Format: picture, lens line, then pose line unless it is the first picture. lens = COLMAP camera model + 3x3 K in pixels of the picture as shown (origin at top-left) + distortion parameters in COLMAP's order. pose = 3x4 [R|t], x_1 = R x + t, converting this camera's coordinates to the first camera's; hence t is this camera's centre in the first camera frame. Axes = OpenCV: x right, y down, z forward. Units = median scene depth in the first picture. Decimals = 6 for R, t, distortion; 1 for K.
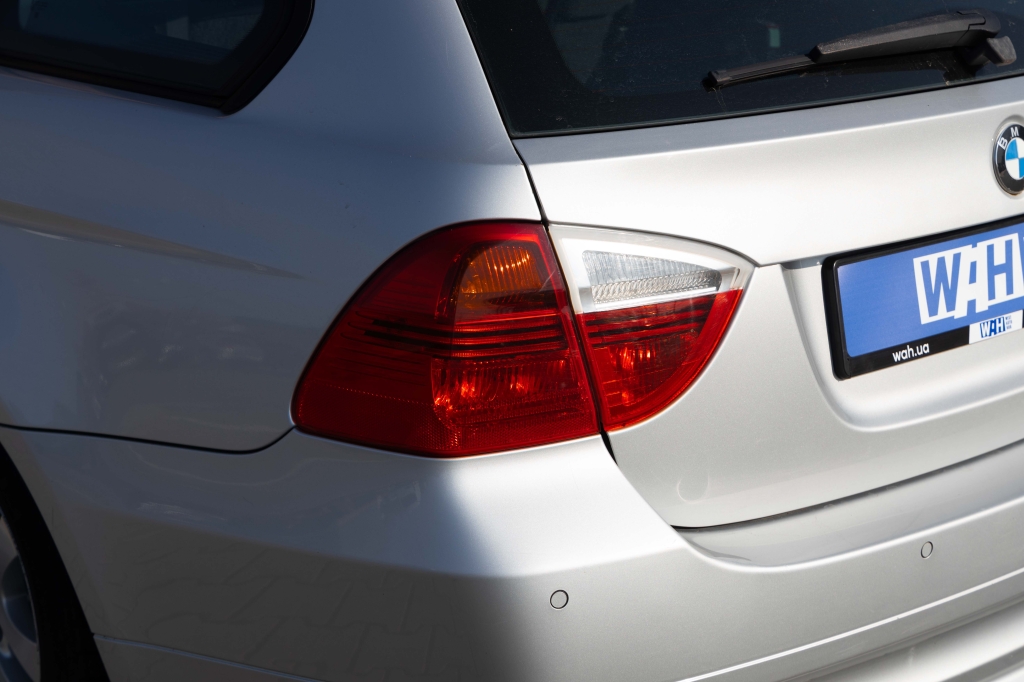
lens RADIAL K [[2012.7, 0, 512.0], [0, 2012.7, 341.0], [0, 0, 1]] dist [0.023806, 0.191187]
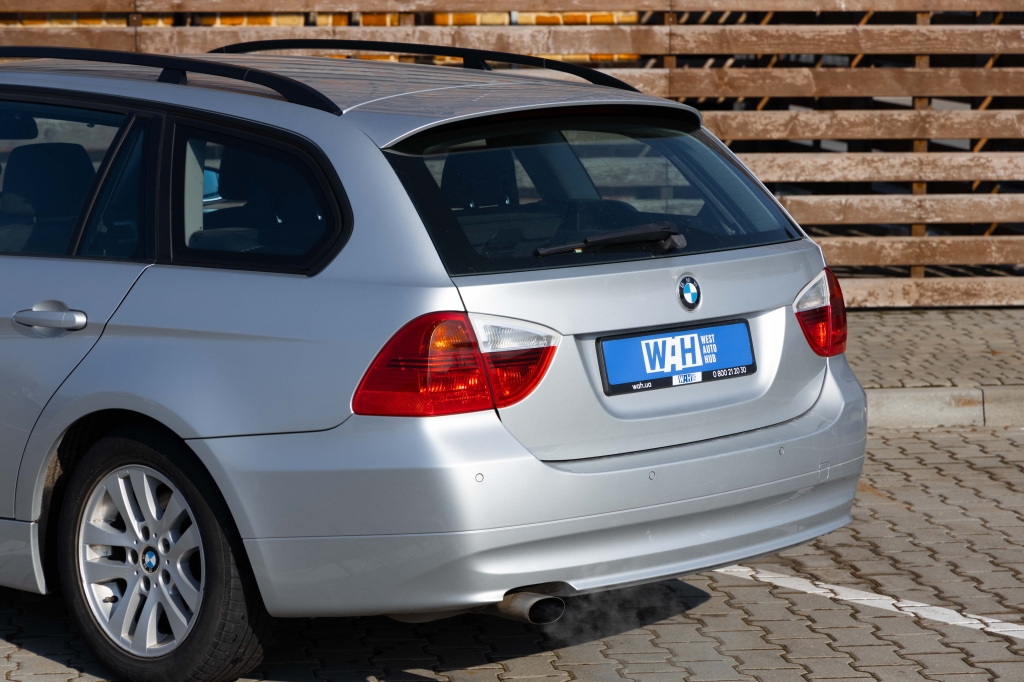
lens RADIAL K [[3033.2, 0, 512.0], [0, 3033.2, 341.0], [0, 0, 1]] dist [0.022937, 0.740784]
pose [[0.996549, -0.029119, 0.077731, -0.169177], [0.041932, 0.984777, -0.168689, 0.469089], [-0.071636, 0.171366, 0.982600, -1.998939]]
